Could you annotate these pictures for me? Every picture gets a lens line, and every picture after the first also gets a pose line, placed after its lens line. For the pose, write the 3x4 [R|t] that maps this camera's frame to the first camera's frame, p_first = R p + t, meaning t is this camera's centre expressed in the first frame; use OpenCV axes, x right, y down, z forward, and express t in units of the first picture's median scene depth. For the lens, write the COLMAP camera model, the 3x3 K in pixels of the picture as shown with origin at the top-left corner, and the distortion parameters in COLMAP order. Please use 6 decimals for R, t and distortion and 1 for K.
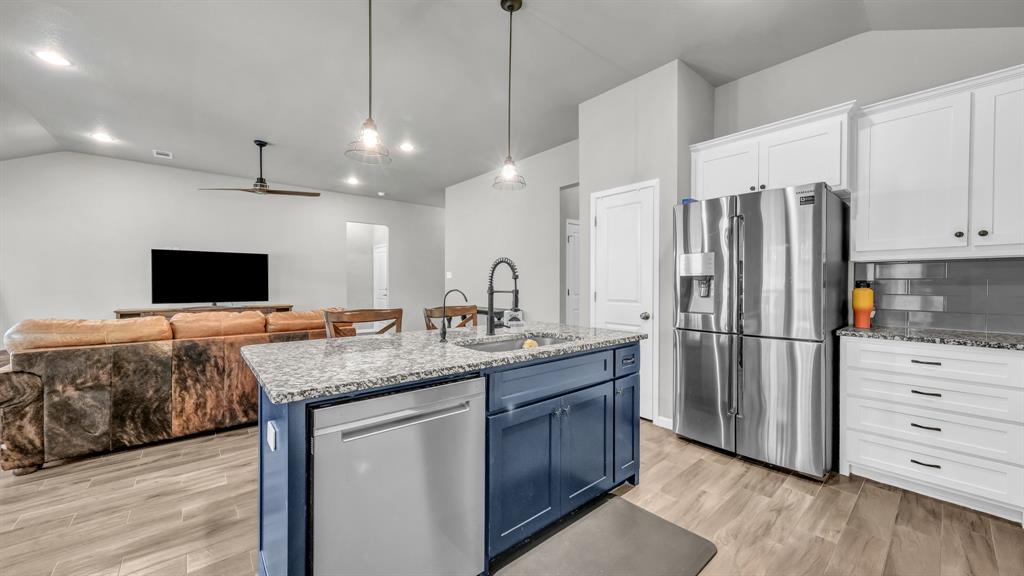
lens RADIAL K [[376.5, 0, 506.8], [0, 376.5, 287.0], [0, 0, 1]] dist [-0.002177, 0.000025]
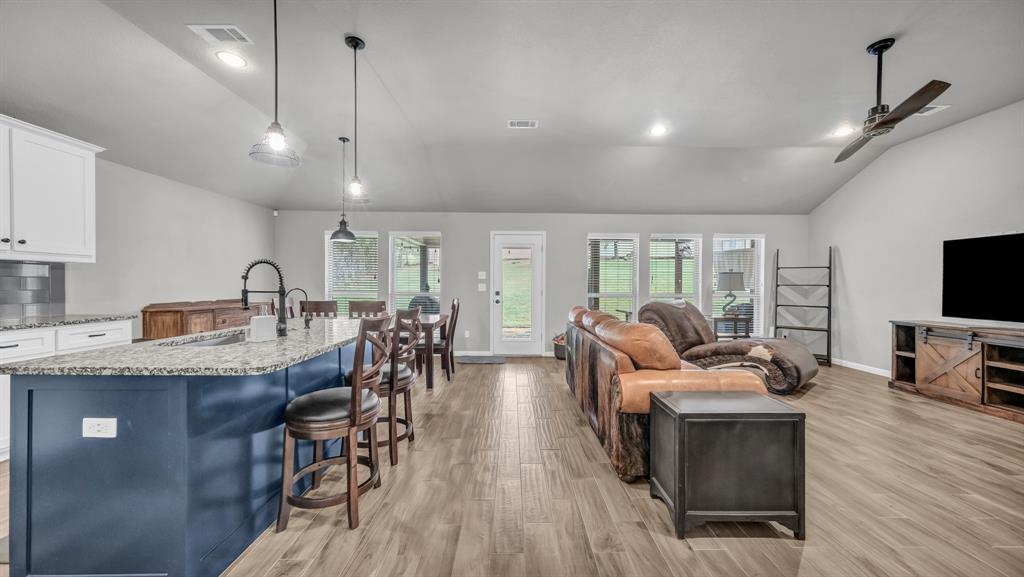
lens RADIAL K [[356.2, 0, 515.2], [0, 356.2, 286.3], [0, 0, 1]] dist [0.000432, 0.000127]
pose [[-0.633422, -0.003477, -0.773799, 0.183957], [-0.014856, 0.999860, 0.007668, -0.010759], [0.773664, 0.016353, -0.633385, 1.331120]]
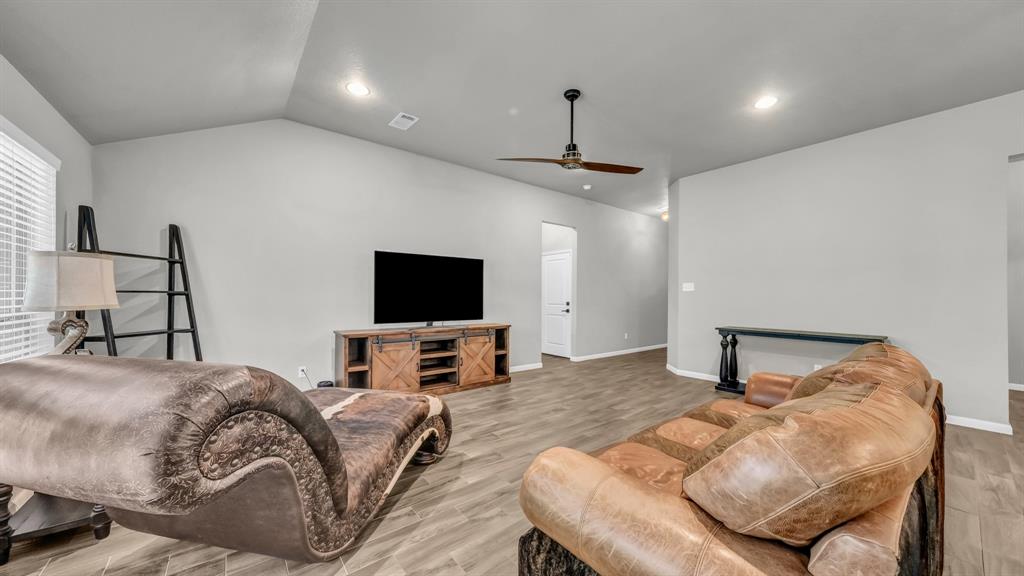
lens RADIAL K [[362.7, 0, 528.9], [0, 362.7, 294.3], [0, 0, 1]] dist [-0.001226, -0.000097]
pose [[0.999954, 0.005705, 0.007752, -1.051789], [-0.005587, 0.999868, -0.015247, -0.007739], [-0.007838, 0.015203, 0.999854, 0.479003]]
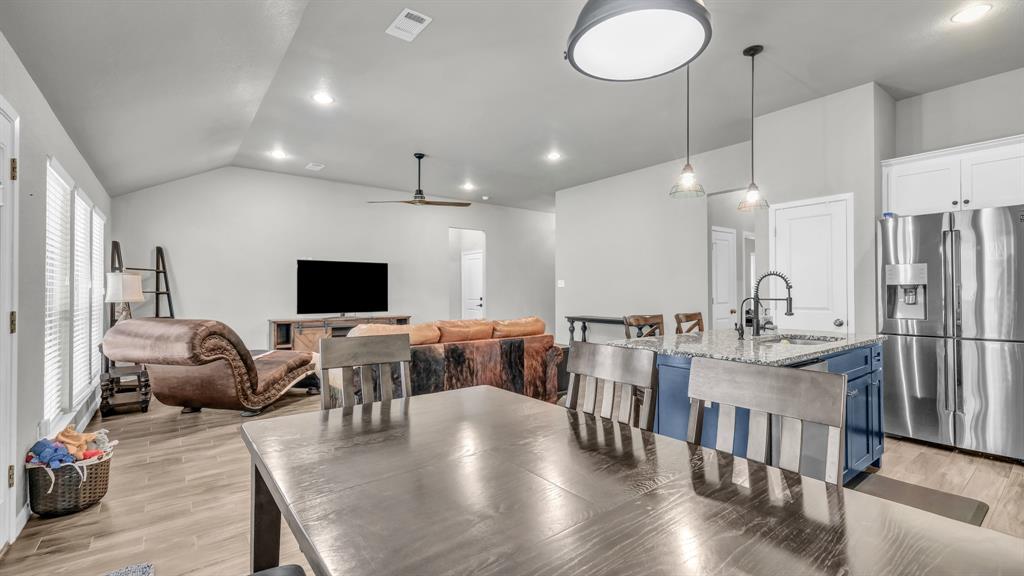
lens RADIAL K [[456.6, 0, 516.3], [0, 456.6, 287.8], [0, 0, 1]] dist [-0.001295, 0.000325]
pose [[0.999303, -0.004168, -0.037106, -0.502361], [0.003414, 0.999787, -0.020375, 0.001368], [0.037183, 0.020234, 0.999104, -0.313714]]
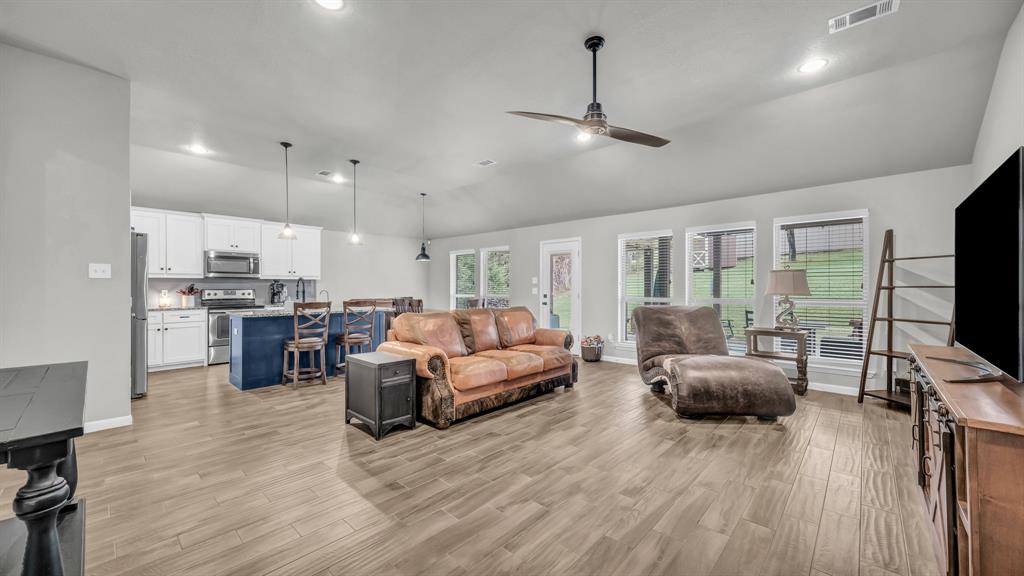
lens RADIAL K [[390.1, 0, 508.3], [0, 390.1, 287.3], [0, 0, 1]] dist [-0.000068, -0.000008]
pose [[-0.992922, -0.004017, -0.118704, -0.645661], [-0.004924, 0.999961, 0.007344, -0.024744], [0.118670, 0.007876, -0.992903, 2.265767]]
